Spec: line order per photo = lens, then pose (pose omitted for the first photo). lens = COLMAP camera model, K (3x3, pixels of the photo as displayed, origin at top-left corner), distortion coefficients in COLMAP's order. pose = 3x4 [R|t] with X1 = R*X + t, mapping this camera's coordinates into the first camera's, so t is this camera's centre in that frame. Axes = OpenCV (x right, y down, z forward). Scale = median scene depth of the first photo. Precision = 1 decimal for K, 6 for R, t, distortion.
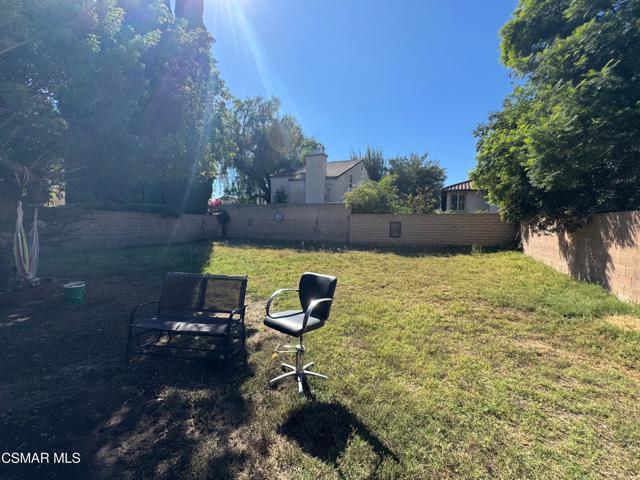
lens RADIAL K [[282.4, 0, 321.1], [0, 282.4, 237.9], [0, 0, 1]] dist [-0.002701, 0.000197]
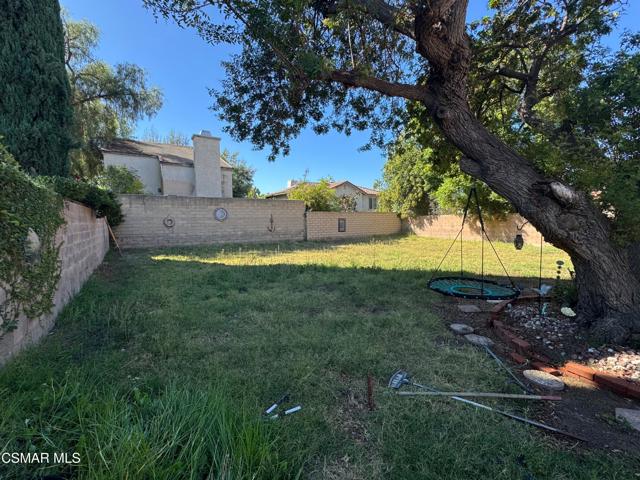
lens RADIAL K [[282.4, 0, 321.1], [0, 282.4, 238.8], [0, 0, 1]] dist [-0.002701, 0.000197]
pose [[0.555872, -0.074241, 0.827946, -0.909726], [0.062534, 0.996916, 0.047408, -0.040416], [-0.828912, 0.025421, 0.558801, 0.496891]]
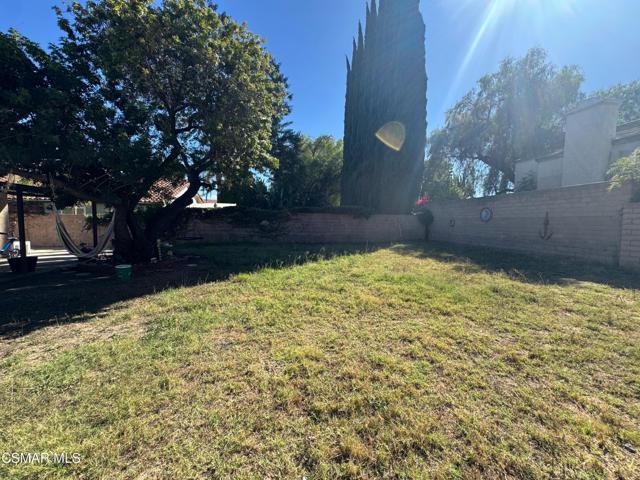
lens RADIAL K [[255.4, 0, 321.7], [0, 255.4, 240.1], [0, 0, 1]] dist [-0.002393, 0.000309]
pose [[0.548245, 0.055227, -0.834492, 0.230252], [-0.050530, 0.998182, 0.032862, -0.016748], [0.834790, 0.024150, 0.550039, 0.441958]]
